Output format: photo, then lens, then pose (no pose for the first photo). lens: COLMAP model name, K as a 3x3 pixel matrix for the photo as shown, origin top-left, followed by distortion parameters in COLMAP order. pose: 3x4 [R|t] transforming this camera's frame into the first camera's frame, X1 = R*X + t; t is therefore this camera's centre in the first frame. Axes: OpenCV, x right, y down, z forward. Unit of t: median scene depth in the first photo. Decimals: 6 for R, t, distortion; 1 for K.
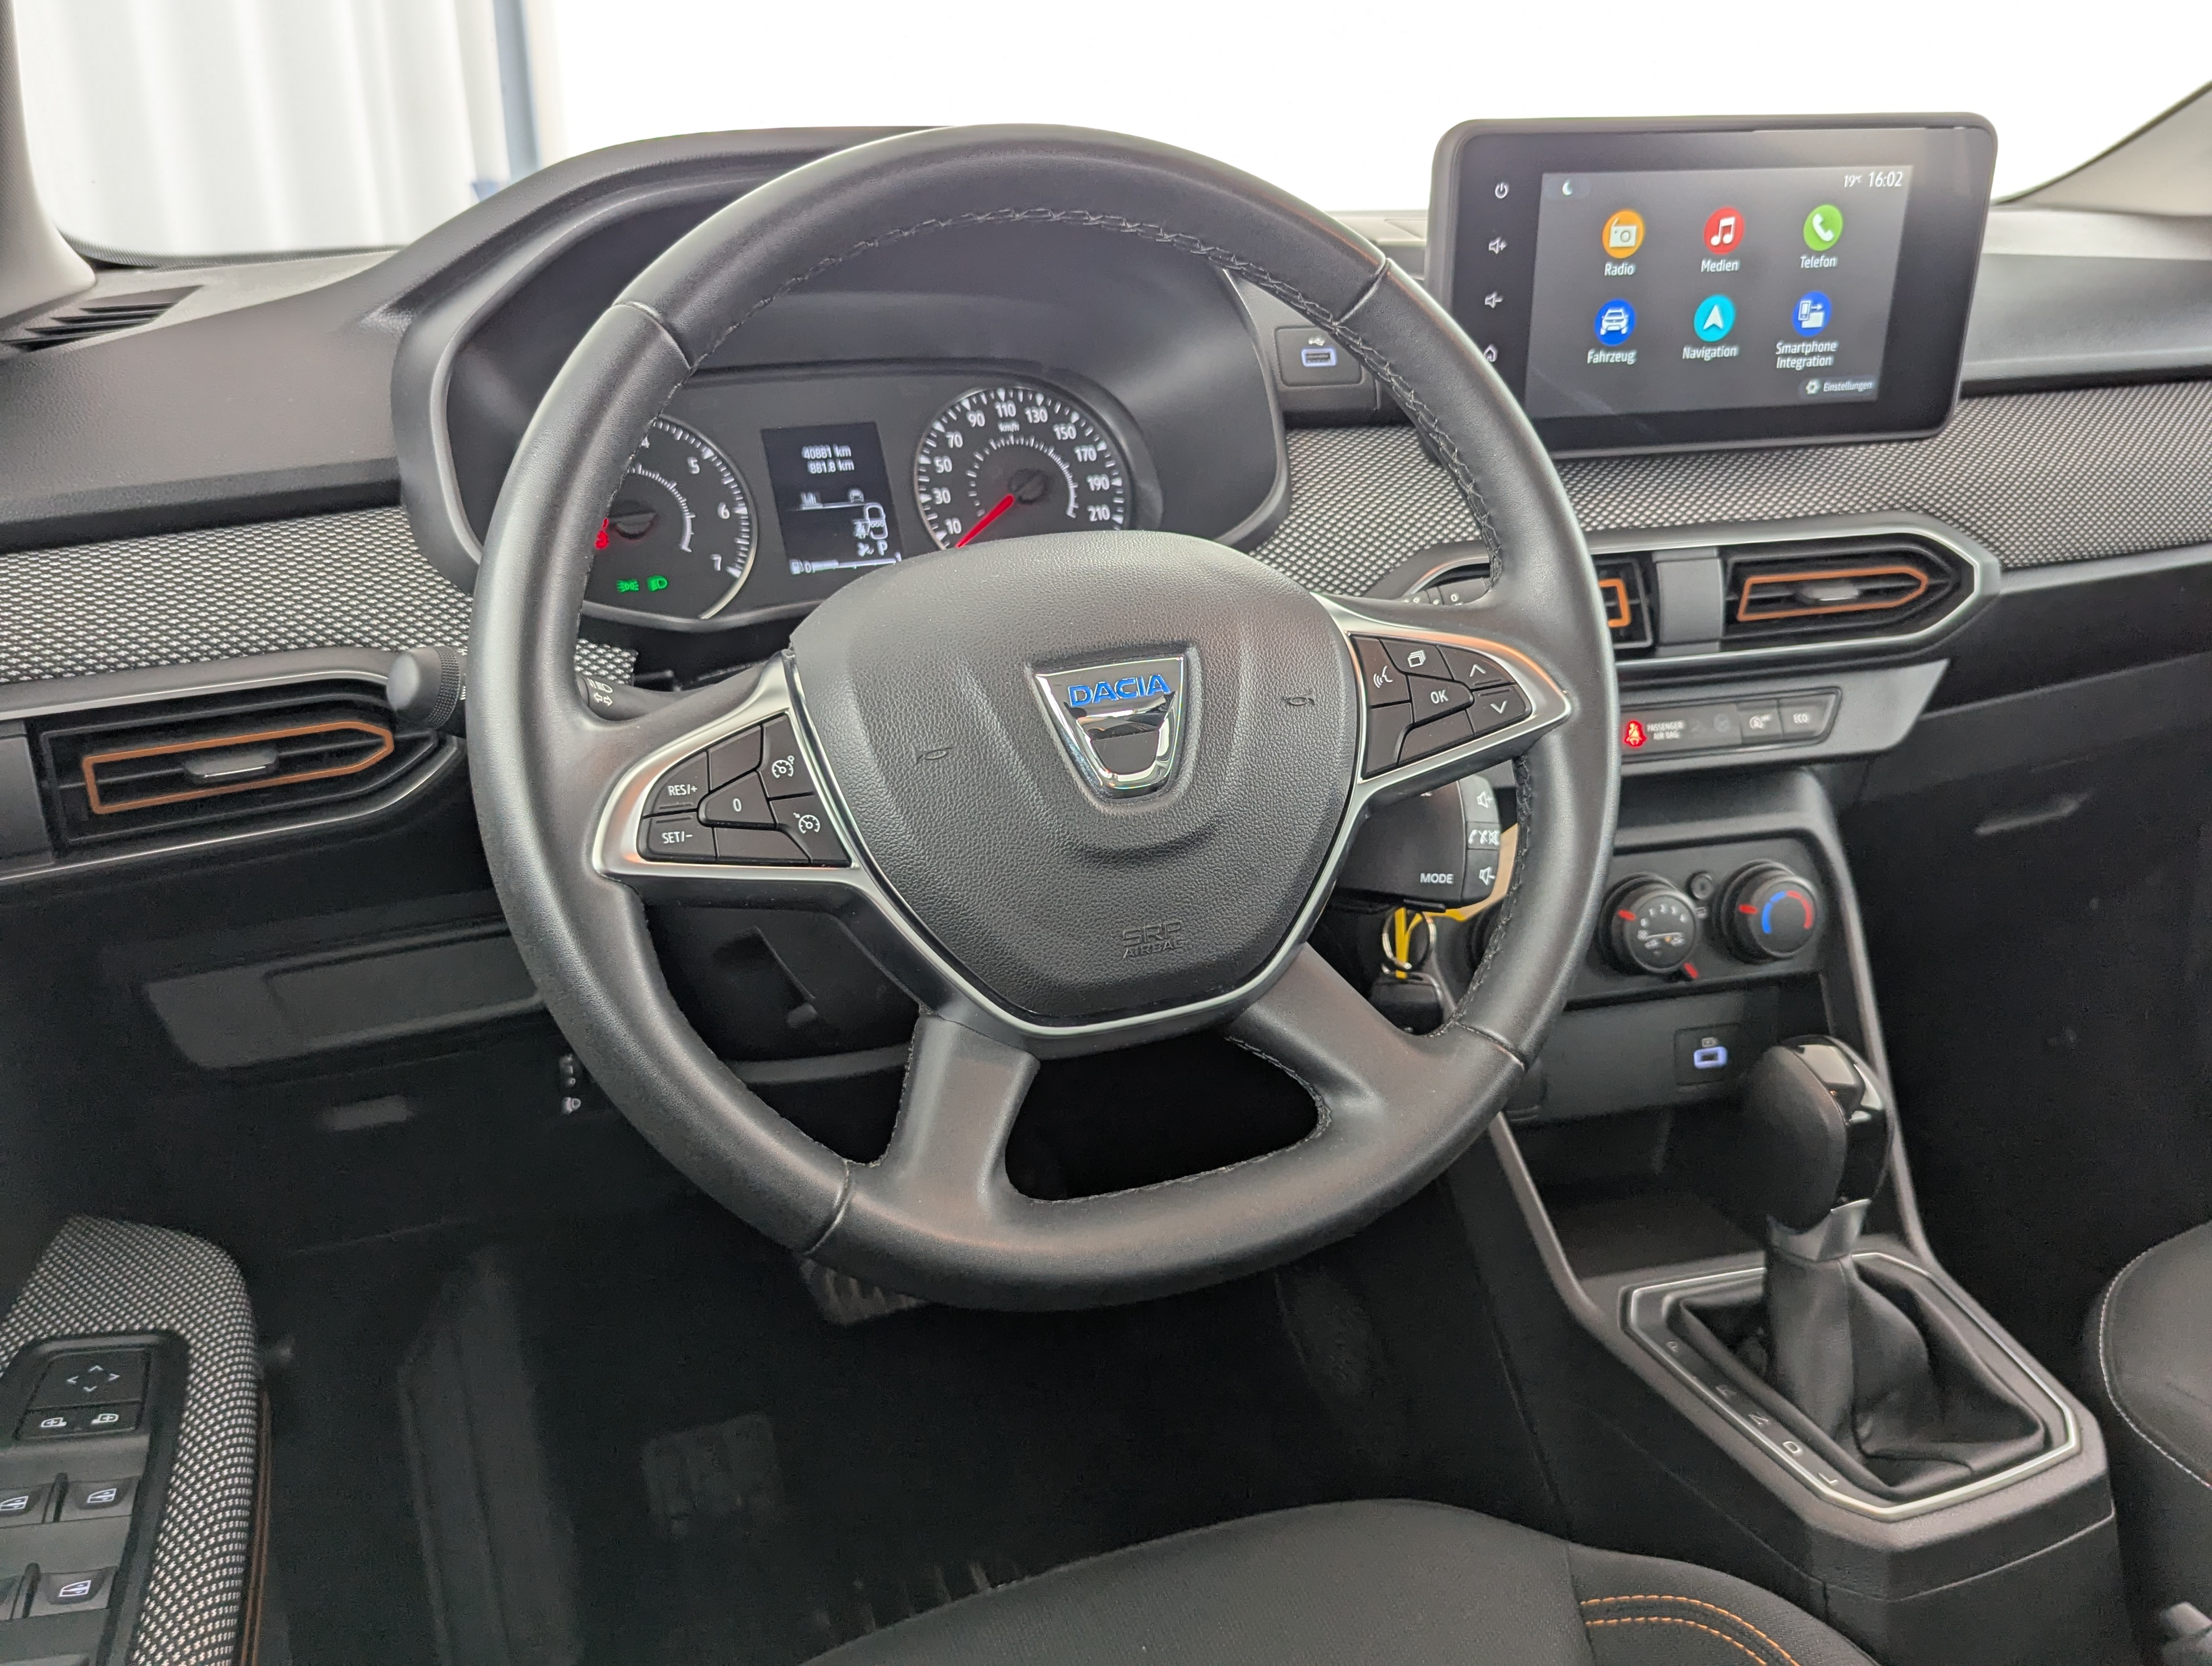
lens RADIAL K [[1803.3, 0, 1091.0], [0, 1803.3, 791.1], [0, 0, 1]] dist [0.061498, -0.057158]
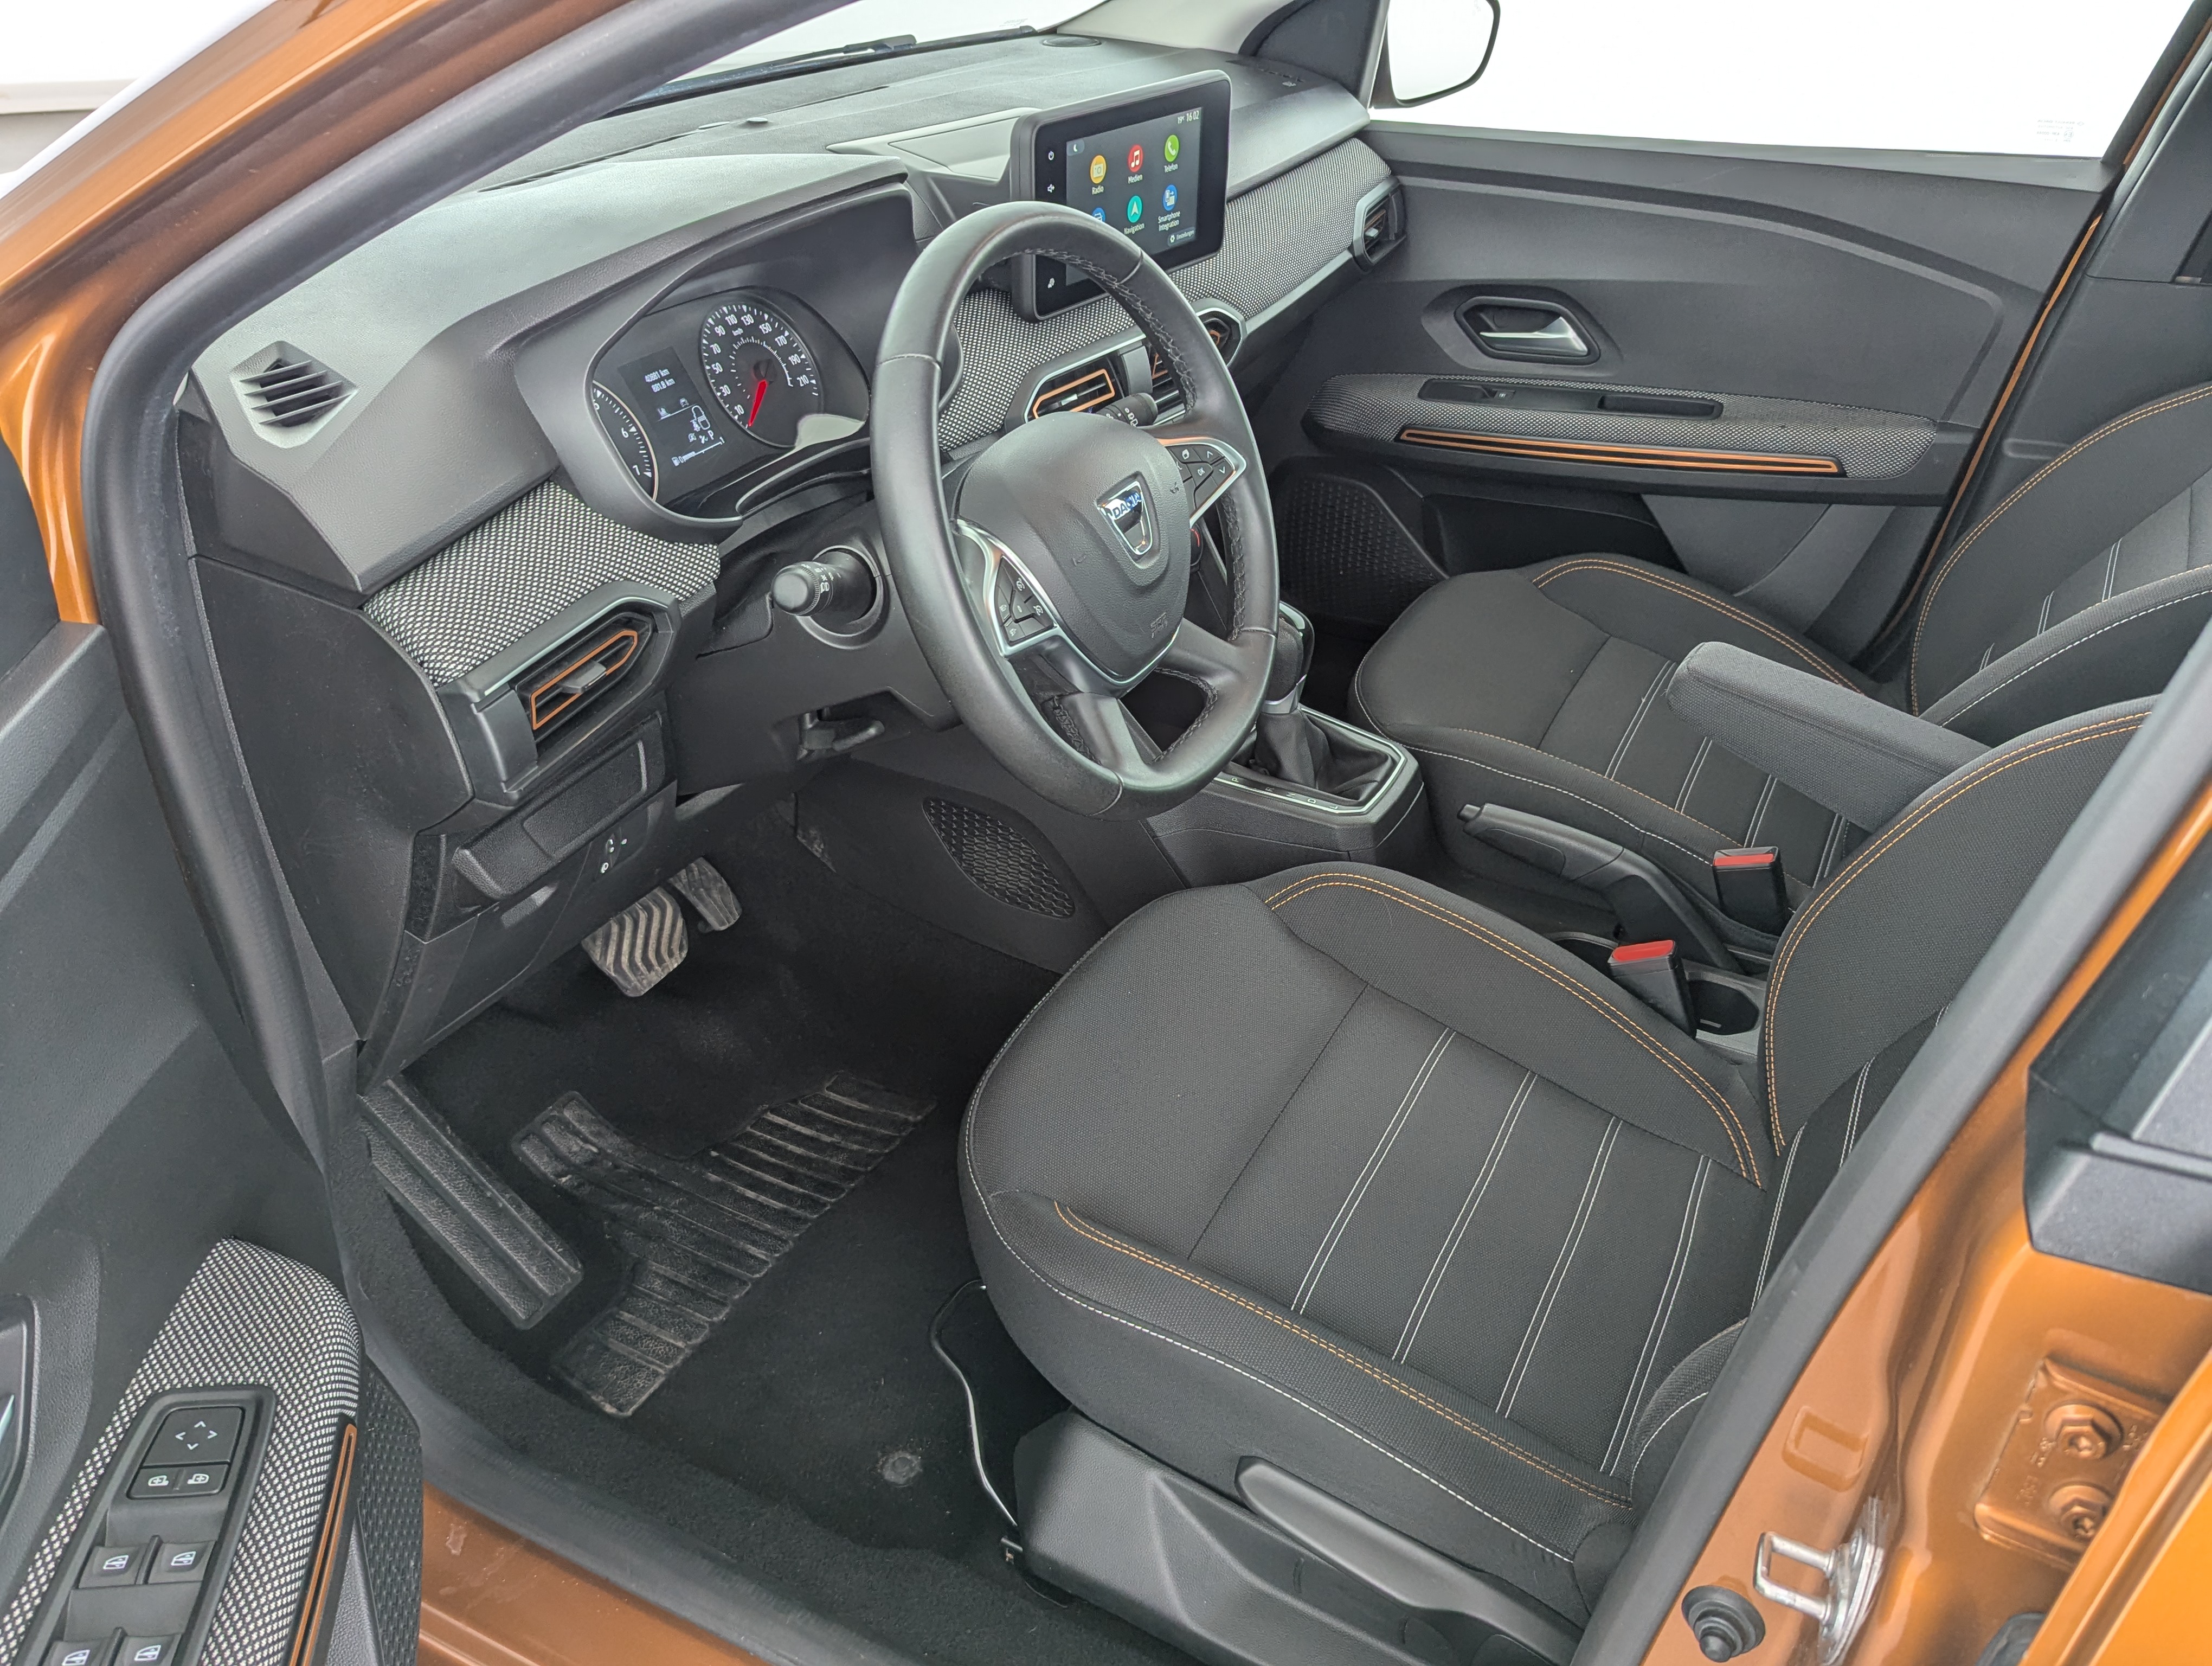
lens RADIAL K [[1803.3, 0, 1091.0], [0, 1803.3, 791.1], [0, 0, 1]] dist [0.061498, -0.057158]
pose [[0.773957, -0.305946, 0.554426, -0.775423], [0.195216, 0.948174, 0.250712, -0.168846], [-0.602397, -0.085808, 0.793571, -0.367927]]
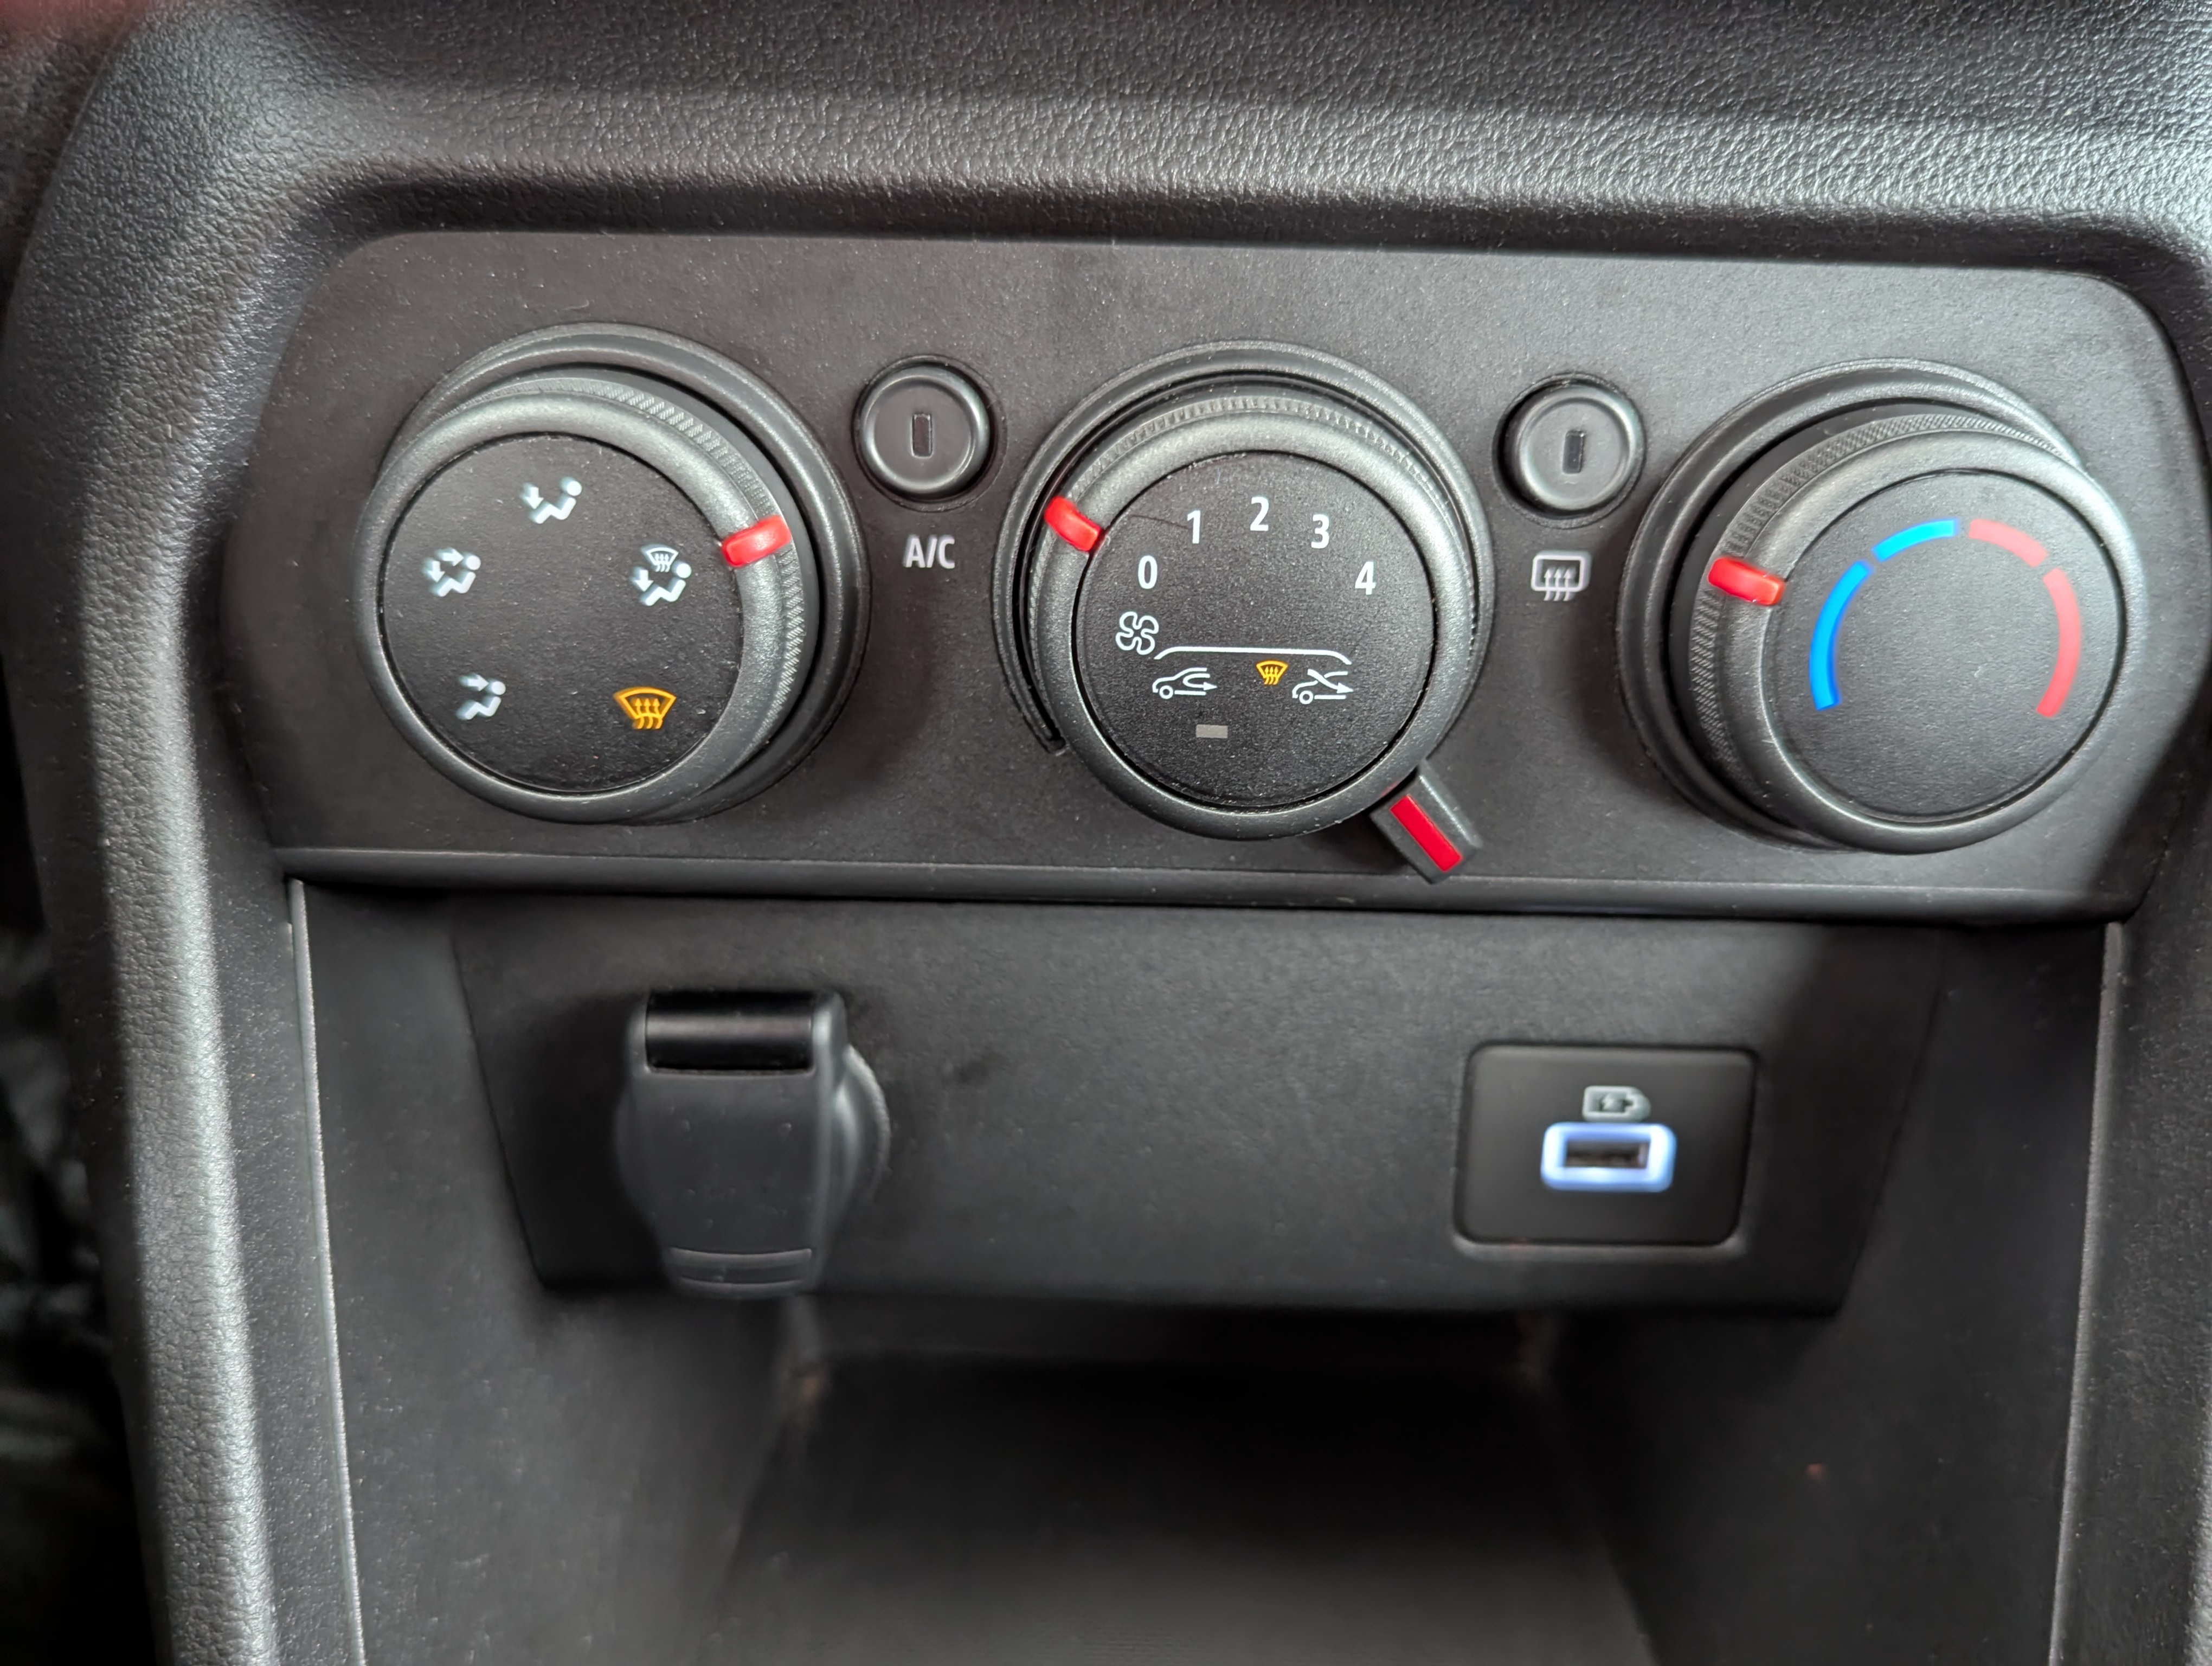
lens RADIAL K [[1817.1, 0, 1114.8], [0, 1817.1, 809.1], [0, 0, 1]] dist [0.032266, -0.014302]
pose [[0.961170, 0.150278, -0.231447, 0.365078], [-0.105649, 0.975206, 0.194454, 0.061385], [0.254931, -0.162452, 0.953216, 0.829946]]
